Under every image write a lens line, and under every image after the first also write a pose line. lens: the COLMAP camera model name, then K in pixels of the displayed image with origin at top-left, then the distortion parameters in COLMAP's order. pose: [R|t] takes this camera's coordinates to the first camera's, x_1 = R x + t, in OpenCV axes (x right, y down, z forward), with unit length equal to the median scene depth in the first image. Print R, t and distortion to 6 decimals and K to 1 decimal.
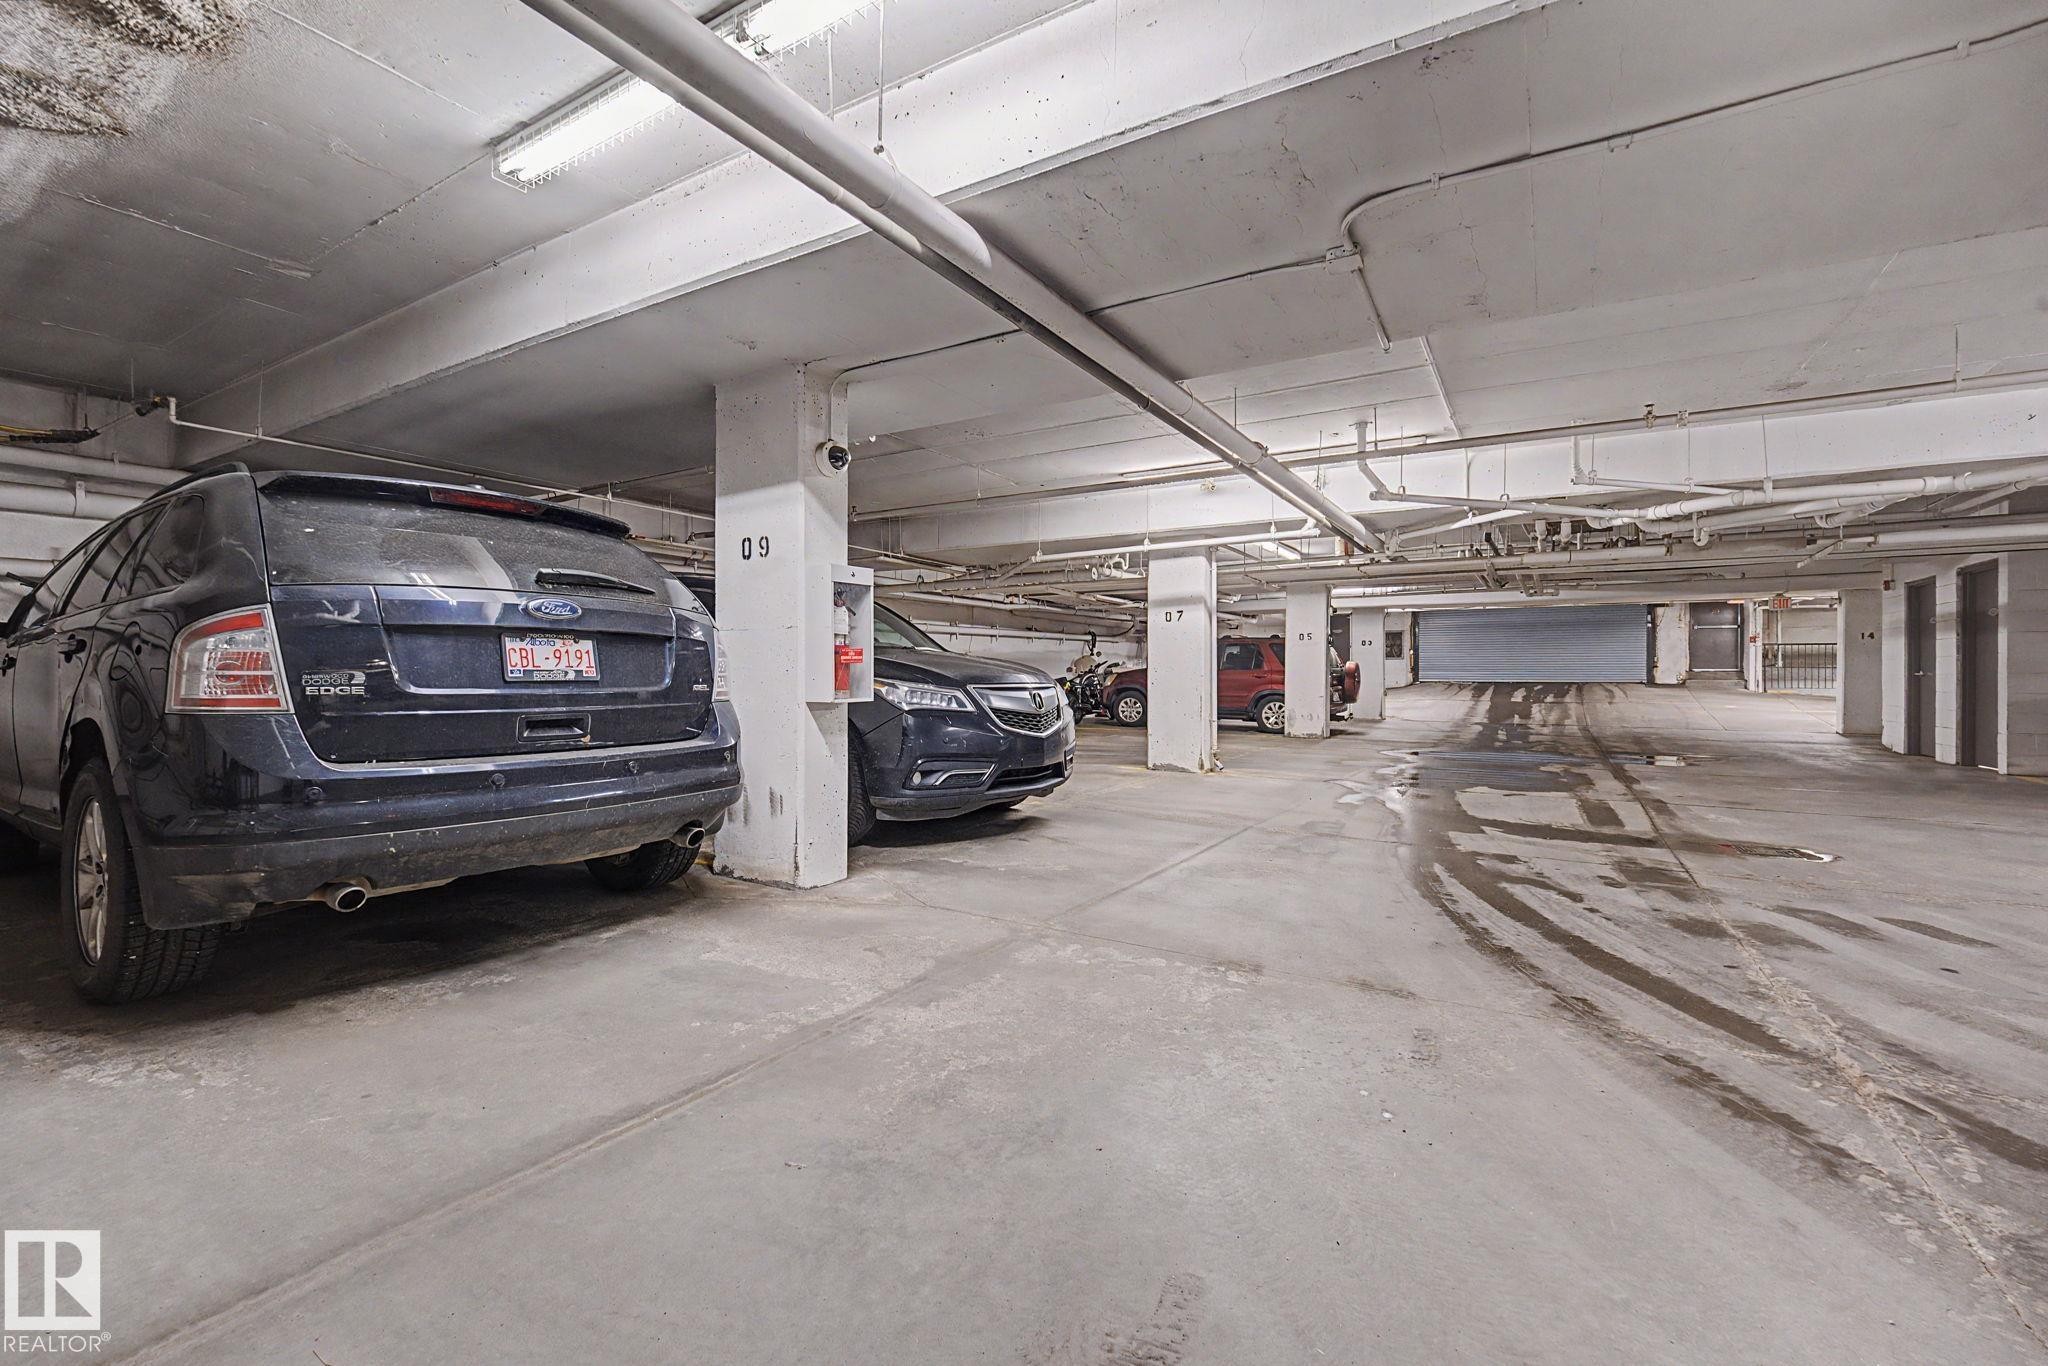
lens RADIAL K [[883.6, 0, 1020.5], [0, 883.6, 670.1], [0, 0, 1]] dist [-0.006666, 0.000690]
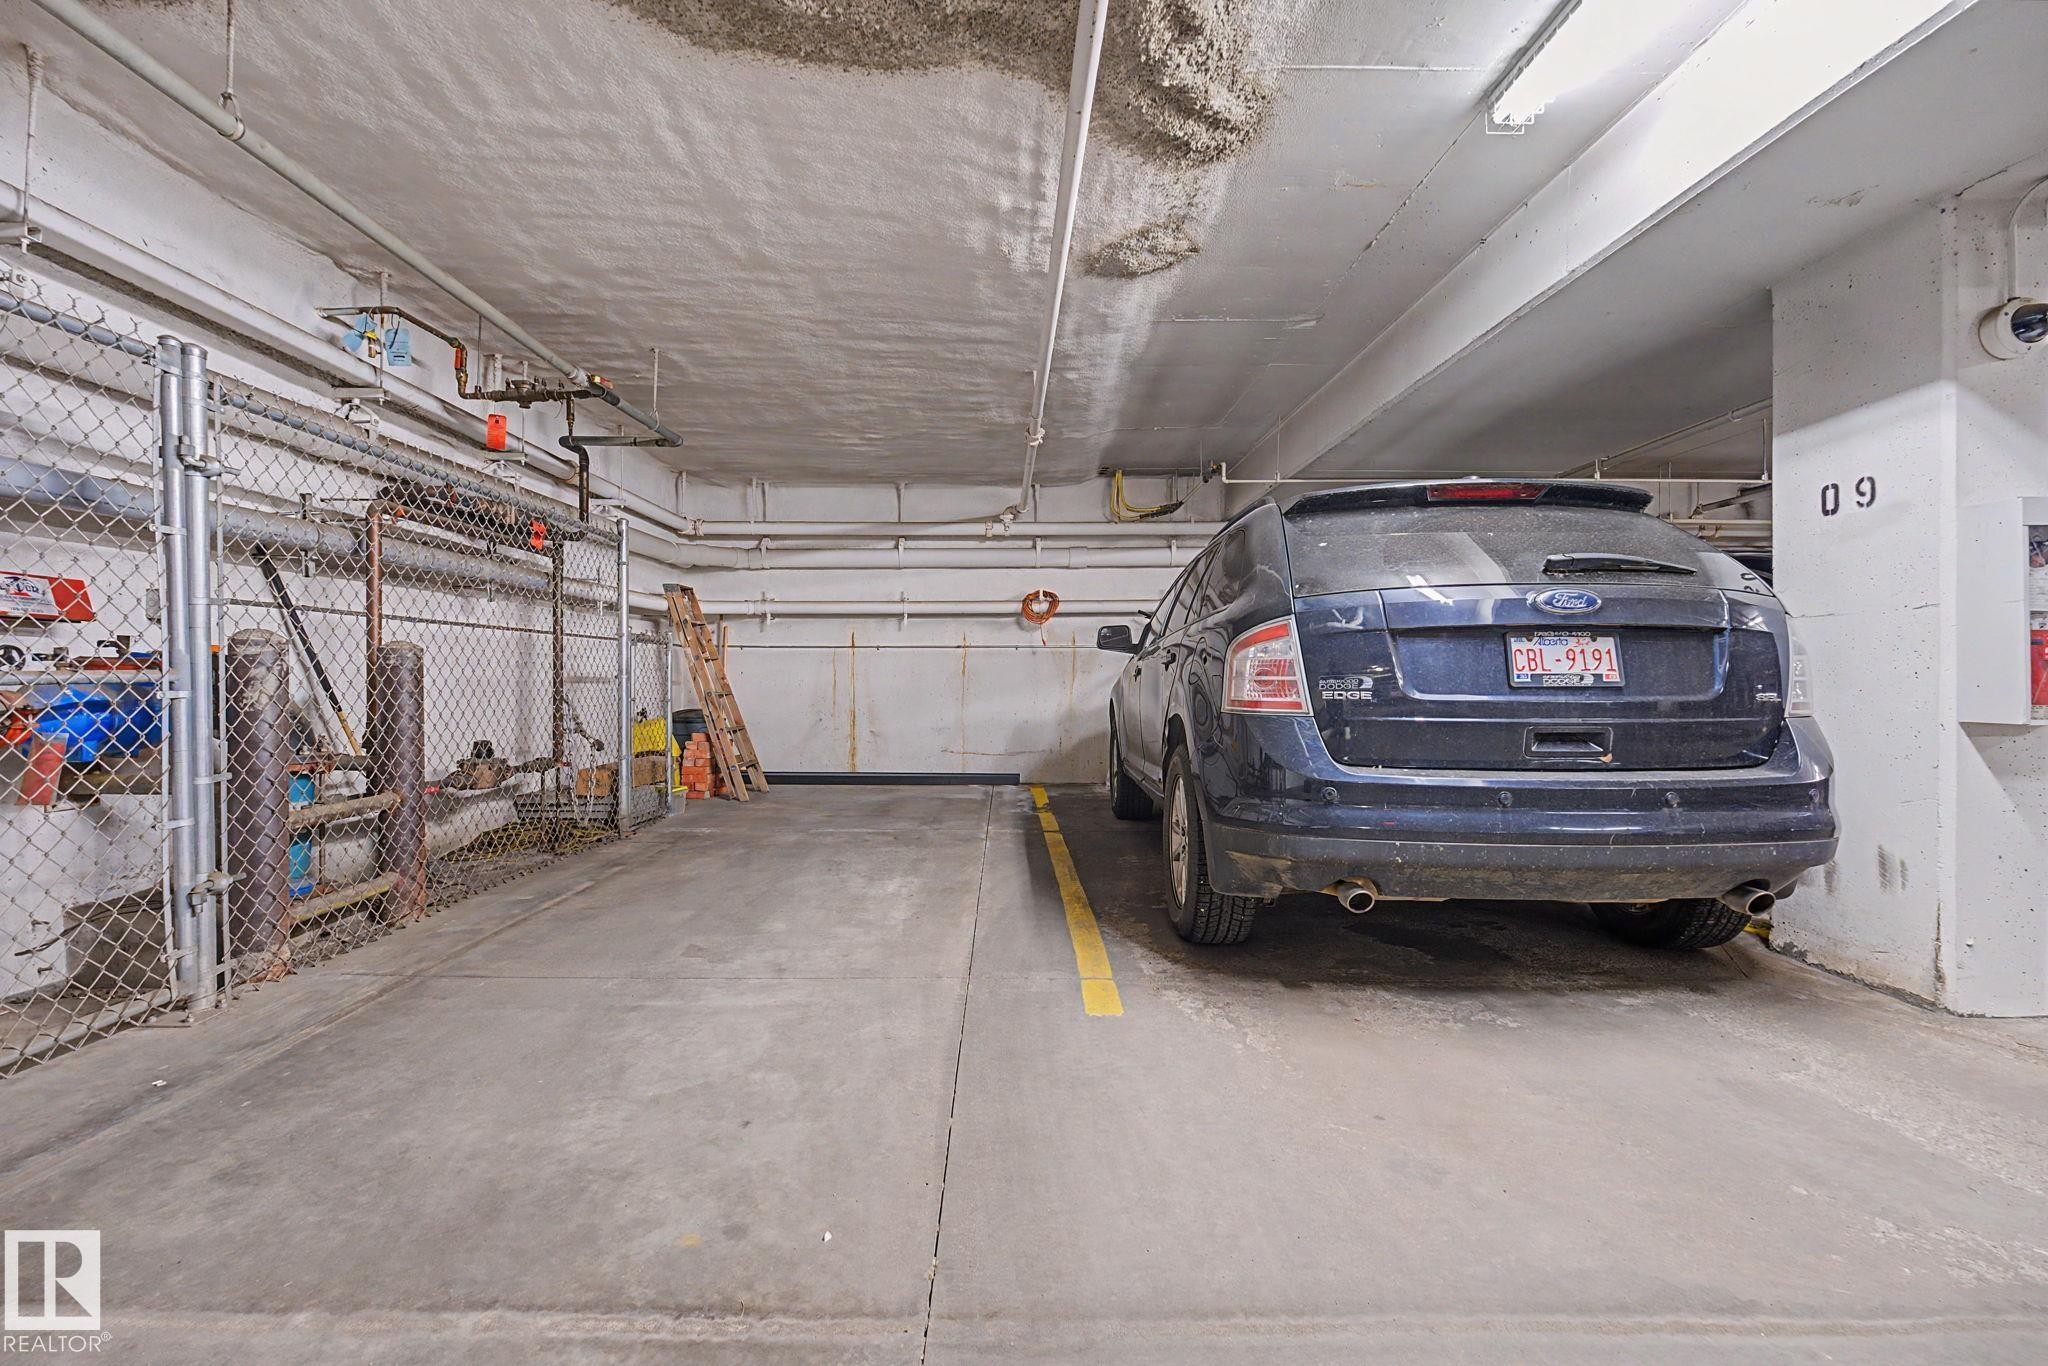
lens RADIAL K [[846.6, 0, 1025.5], [0, 846.6, 690.0], [0, 0, 1]] dist [0.029814, -0.032510]
pose [[0.545670, 0.008681, -0.837955, -0.126414], [0.003520, 0.999914, 0.012651, 0.003004], [0.837992, -0.009853, 0.545593, 0.120640]]
